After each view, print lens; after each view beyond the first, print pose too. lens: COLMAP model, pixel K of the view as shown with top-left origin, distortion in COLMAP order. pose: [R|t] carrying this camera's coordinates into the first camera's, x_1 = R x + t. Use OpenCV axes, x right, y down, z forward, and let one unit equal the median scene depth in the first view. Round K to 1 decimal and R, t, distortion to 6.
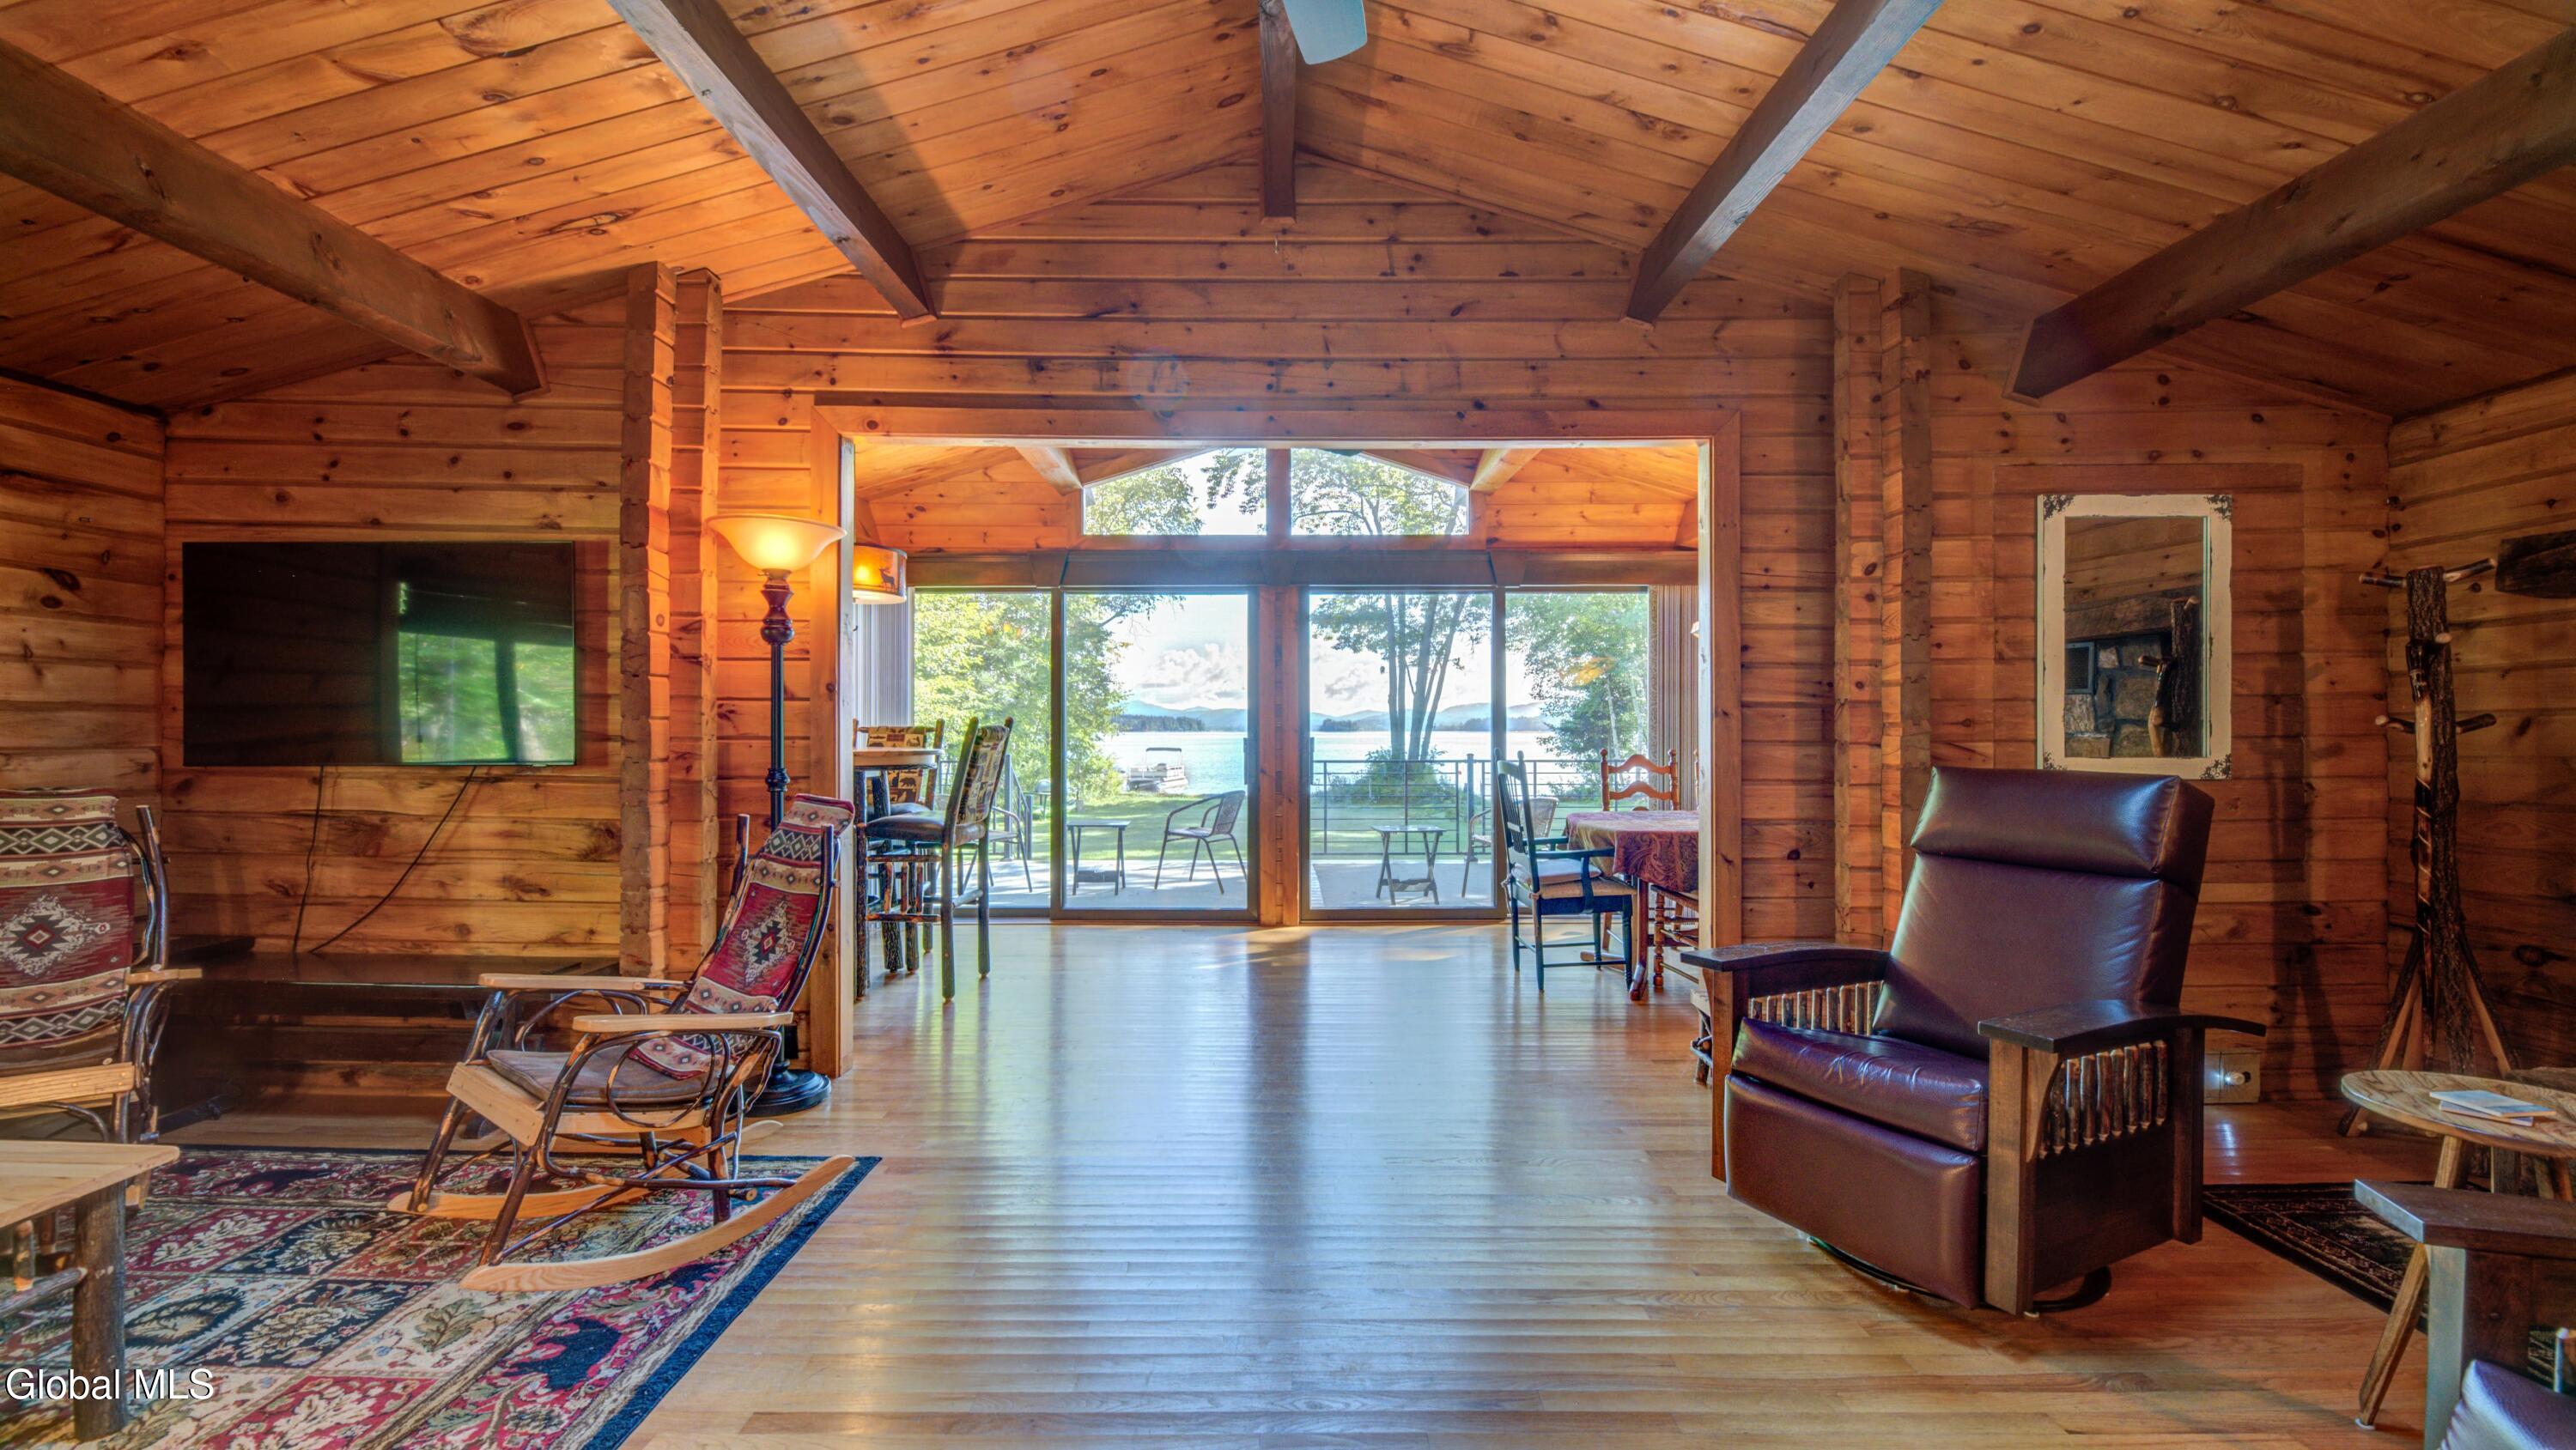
lens RADIAL K [[1069.3, 0, 1288.8], [0, 1069.3, 721.5], [0, 0, 1]] dist [-0.000063, -0.000021]
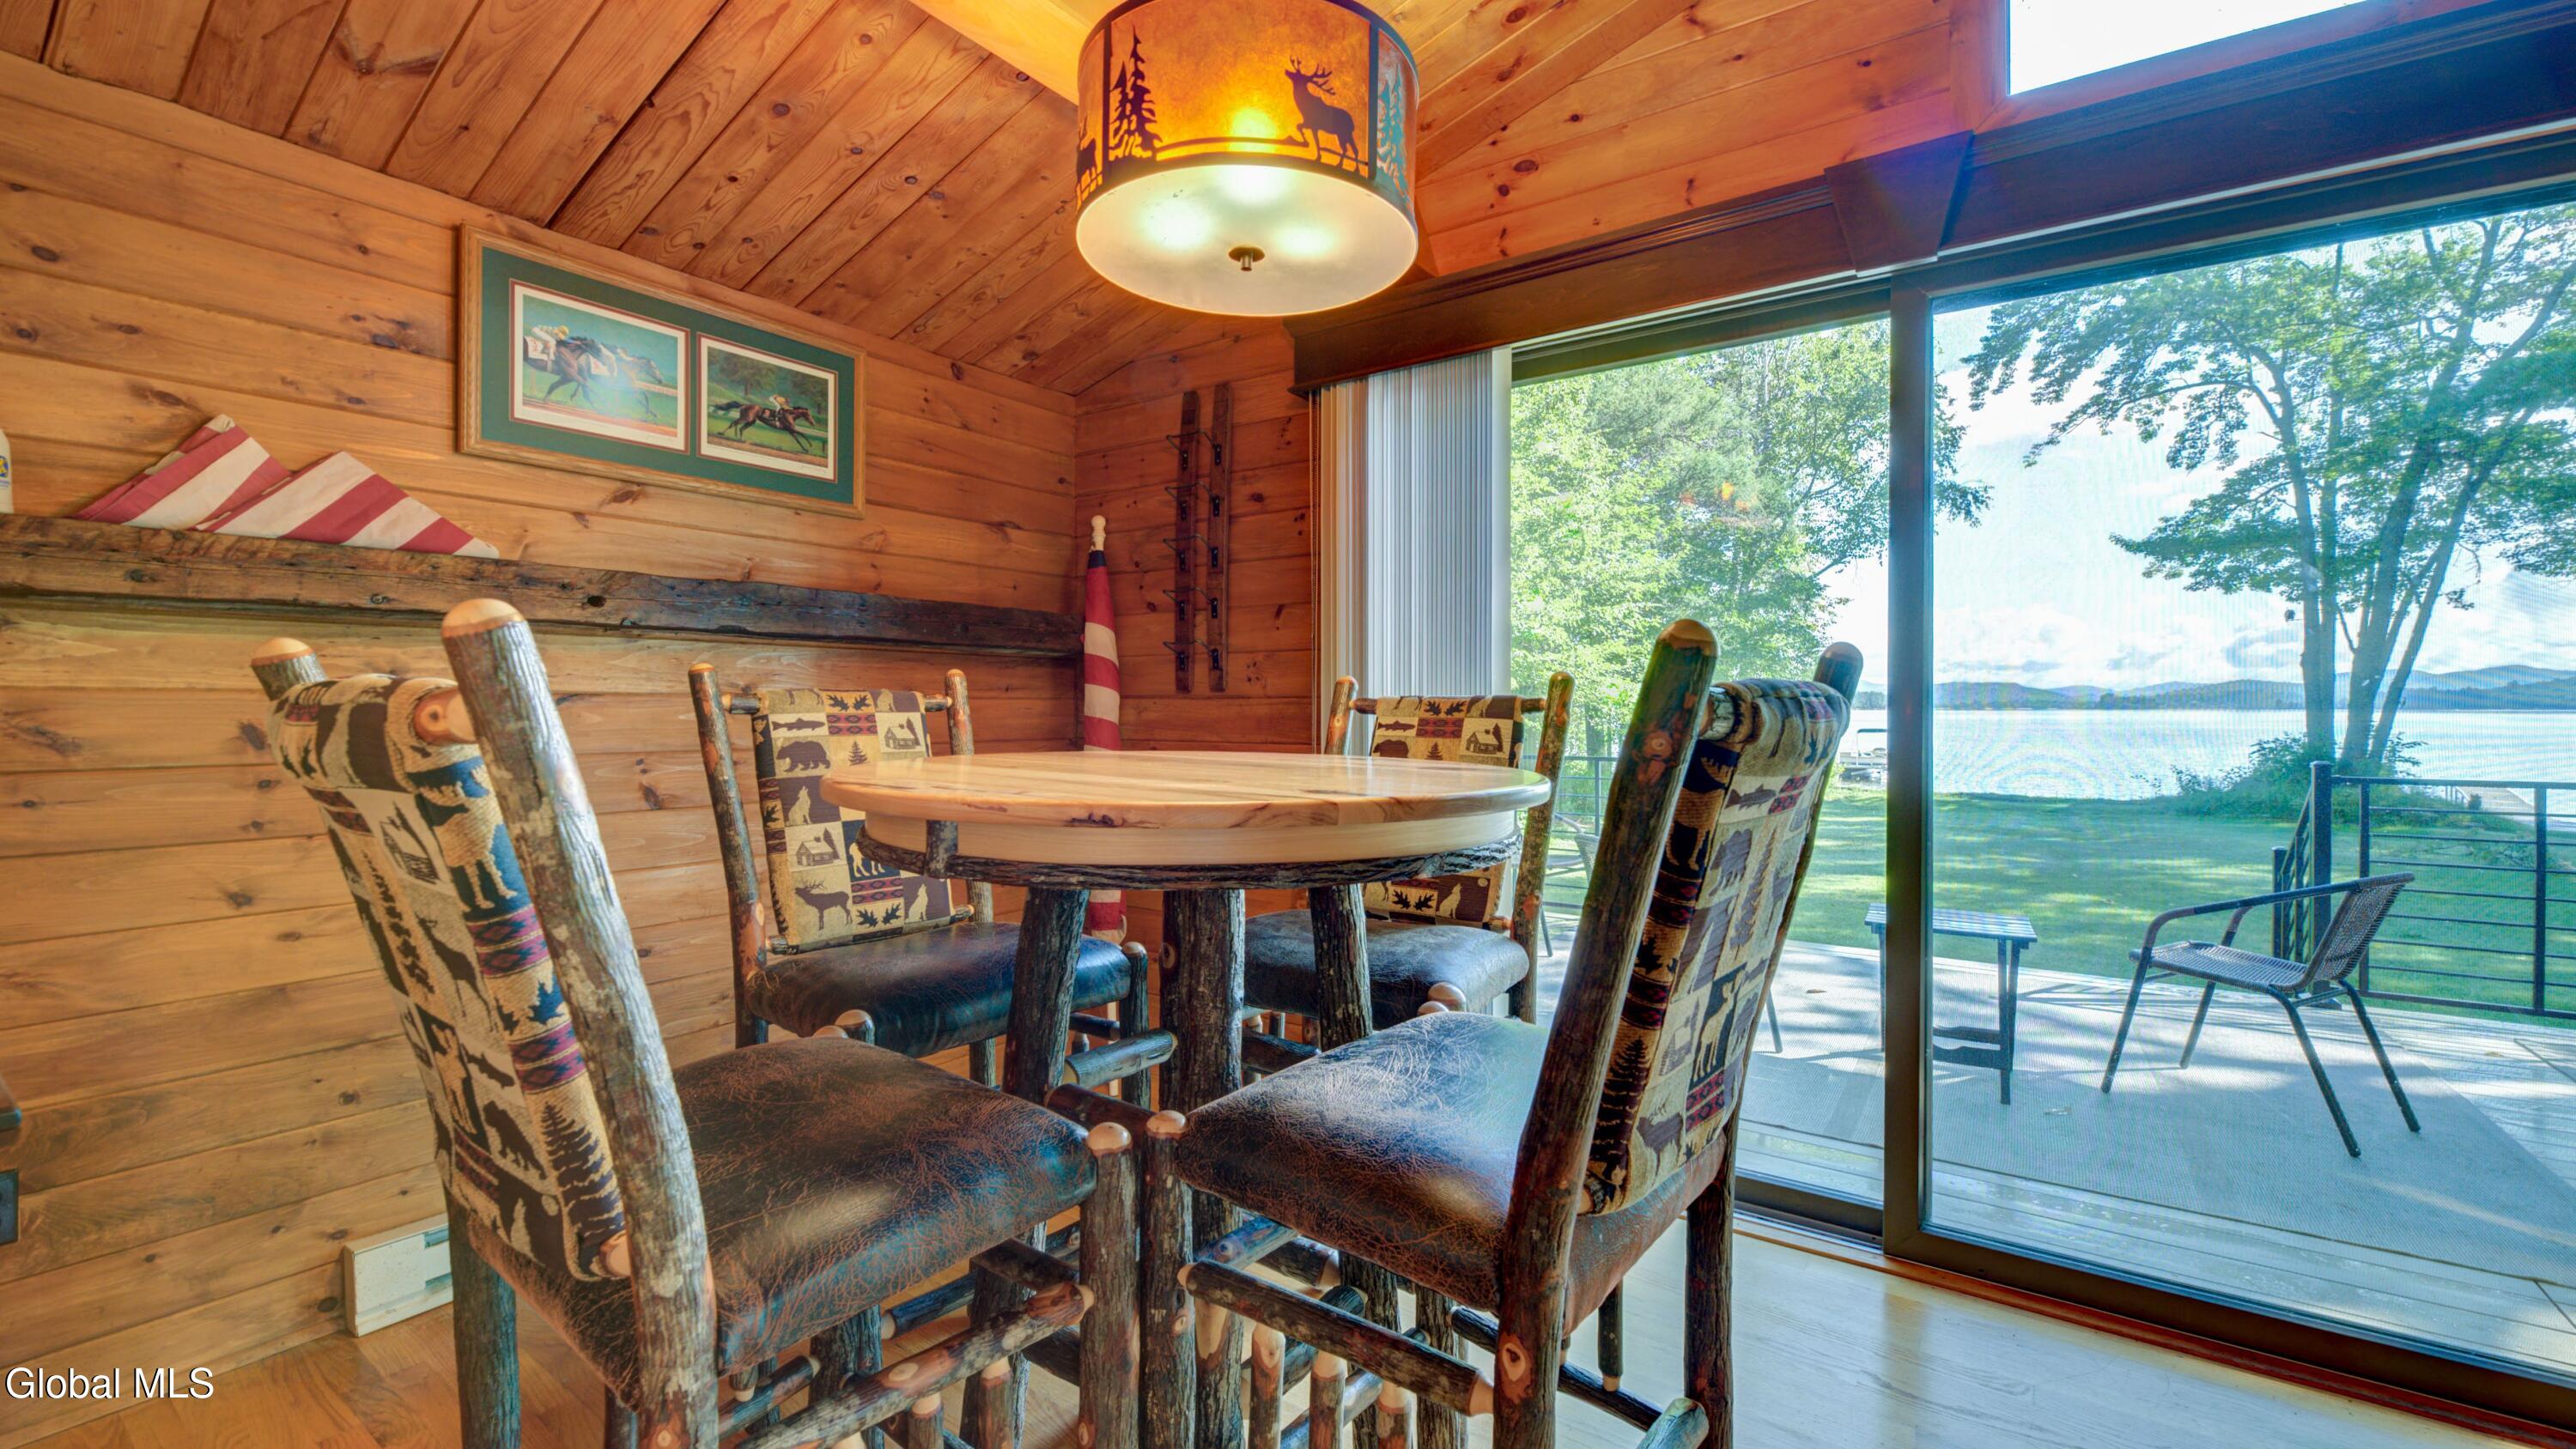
lens RADIAL K [[1069.2, 0, 1260.4], [0, 1069.2, 718.2], [0, 0, 1]] dist [-0.000063, -0.000021]
pose [[0.804903, 0.006699, -0.593369, -0.030616], [0.003963, 0.999853, 0.016664, 0.000849], [0.593393, -0.015765, 0.804758, 0.102041]]
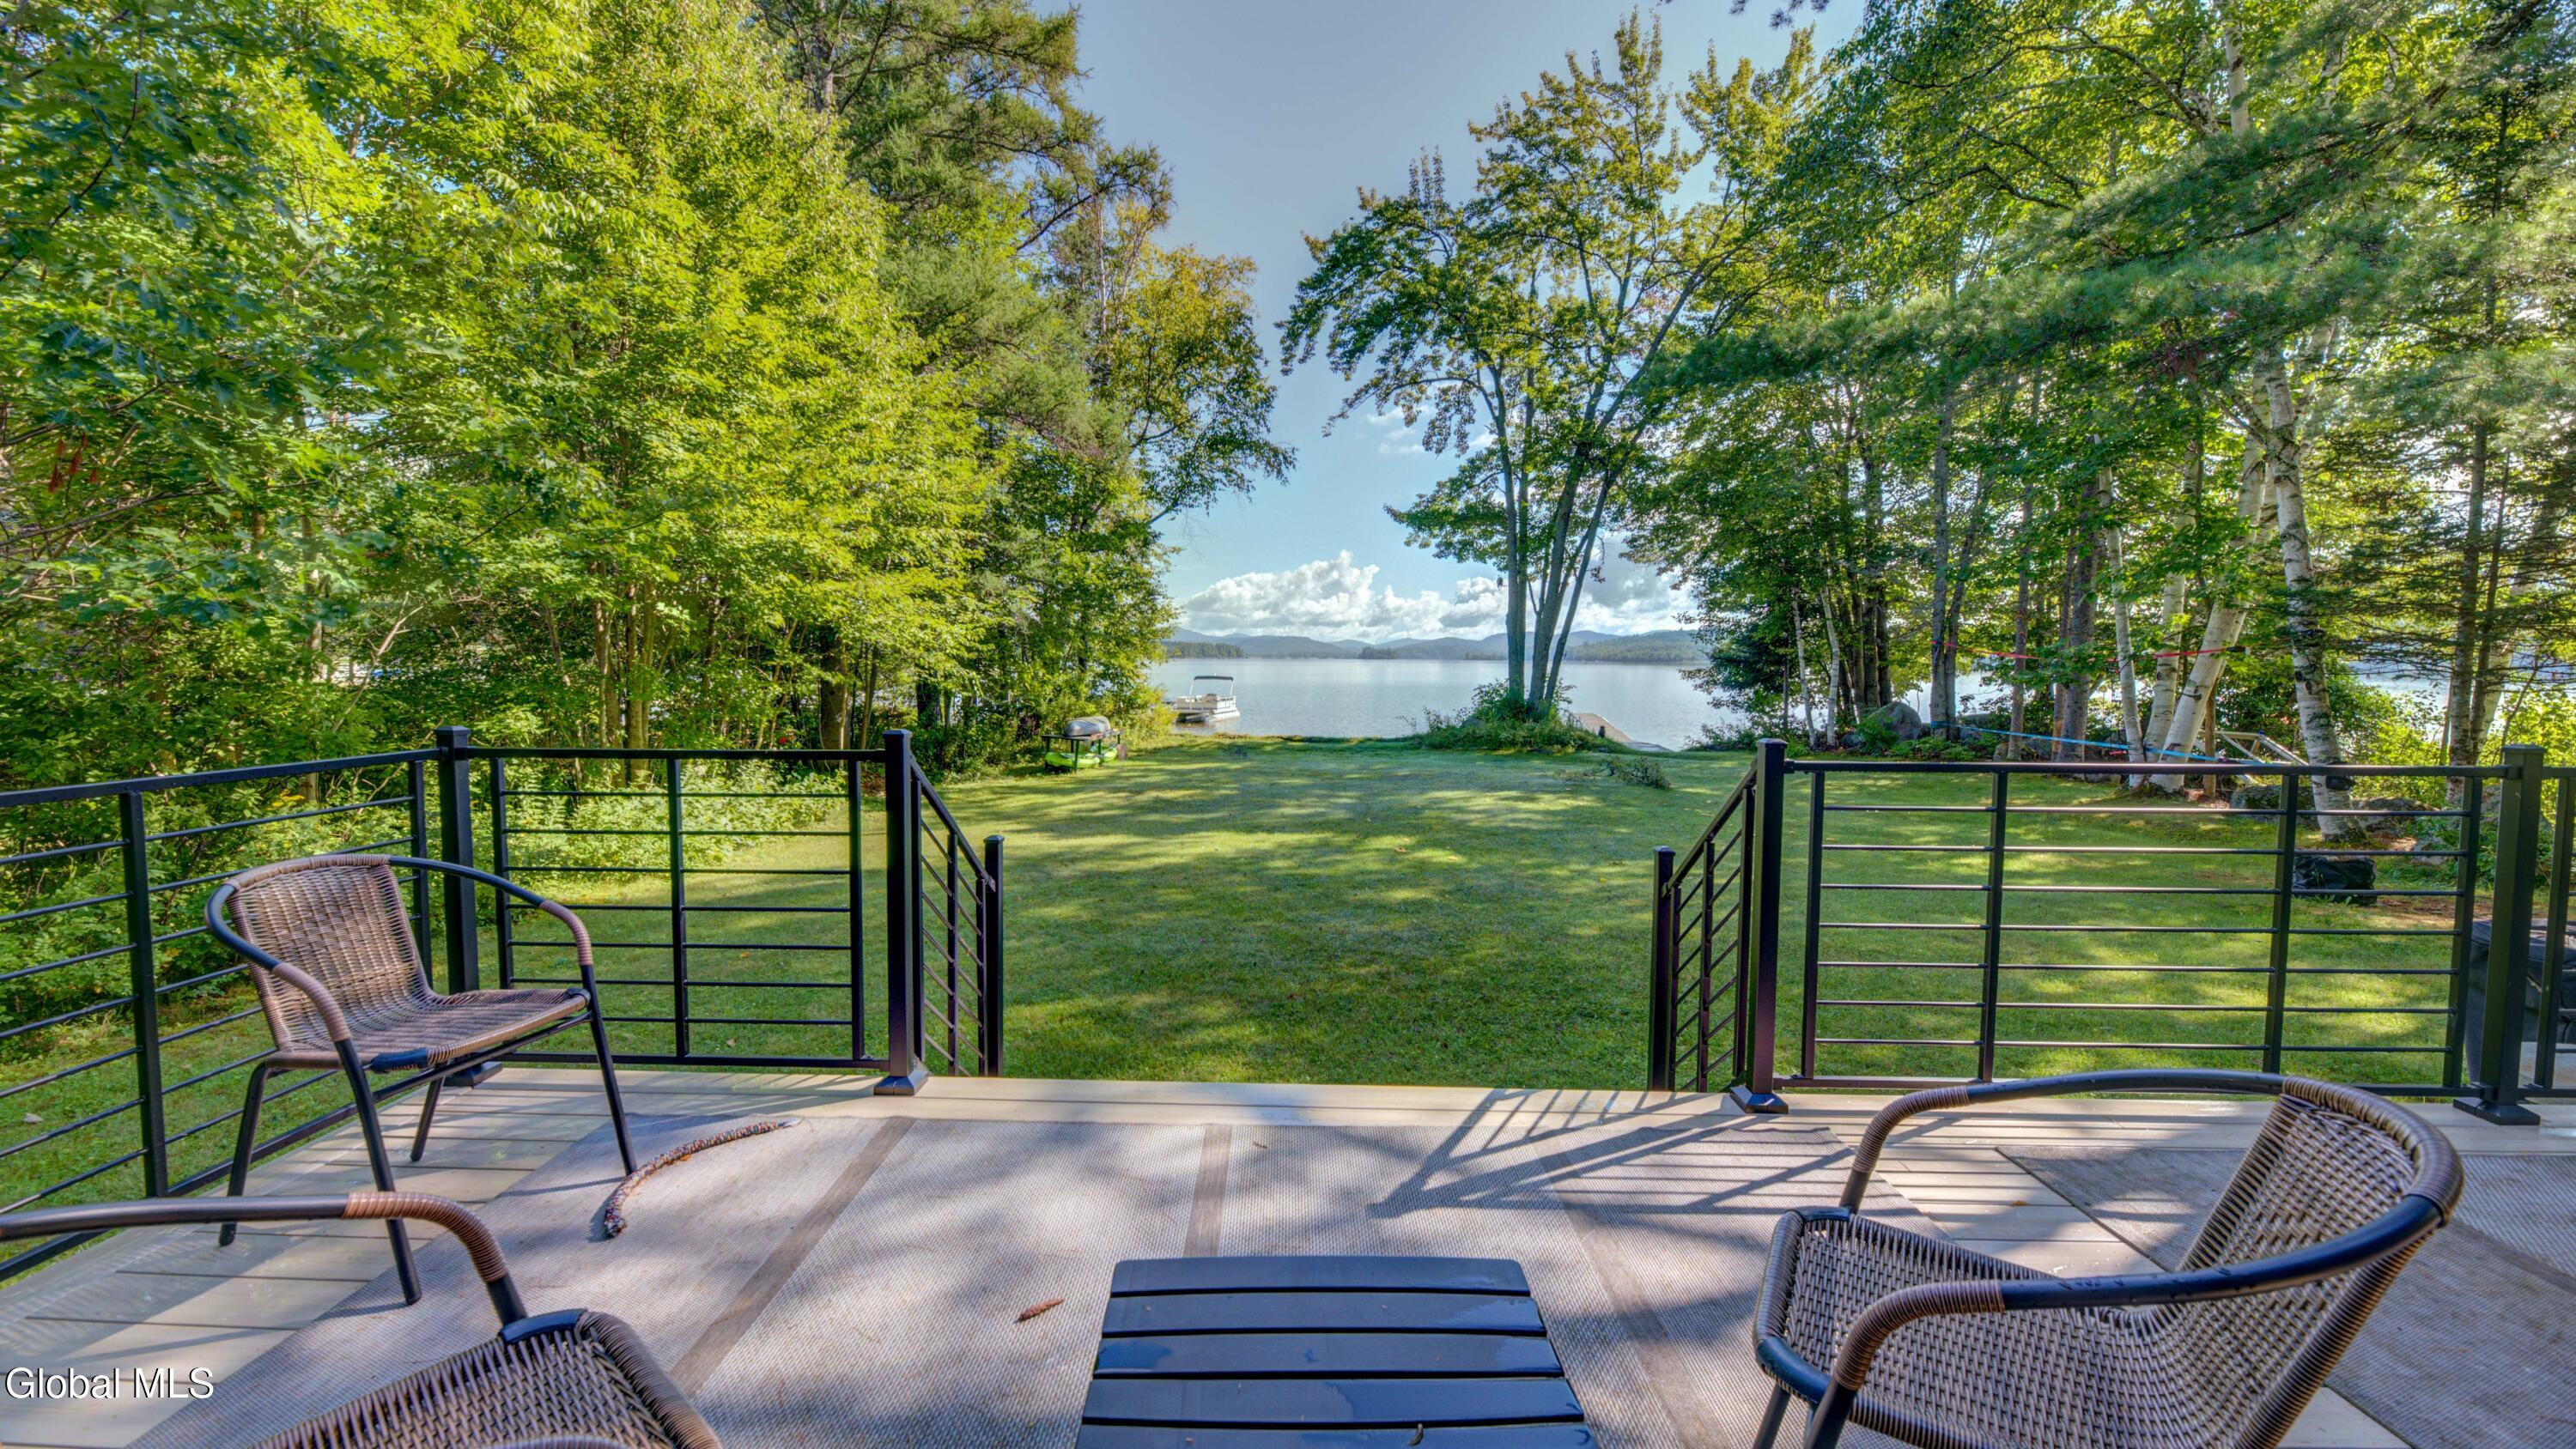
lens RADIAL K [[1069.2, 0, 1272.3], [0, 1069.2, 724.6], [0, 0, 1]] dist [-0.000063, -0.000021]
pose [[0.998593, 0.012295, -0.051587, -0.038998], [-0.008627, 0.997458, 0.070727, 0.001919], [0.052326, -0.070182, 0.996161, 0.197094]]
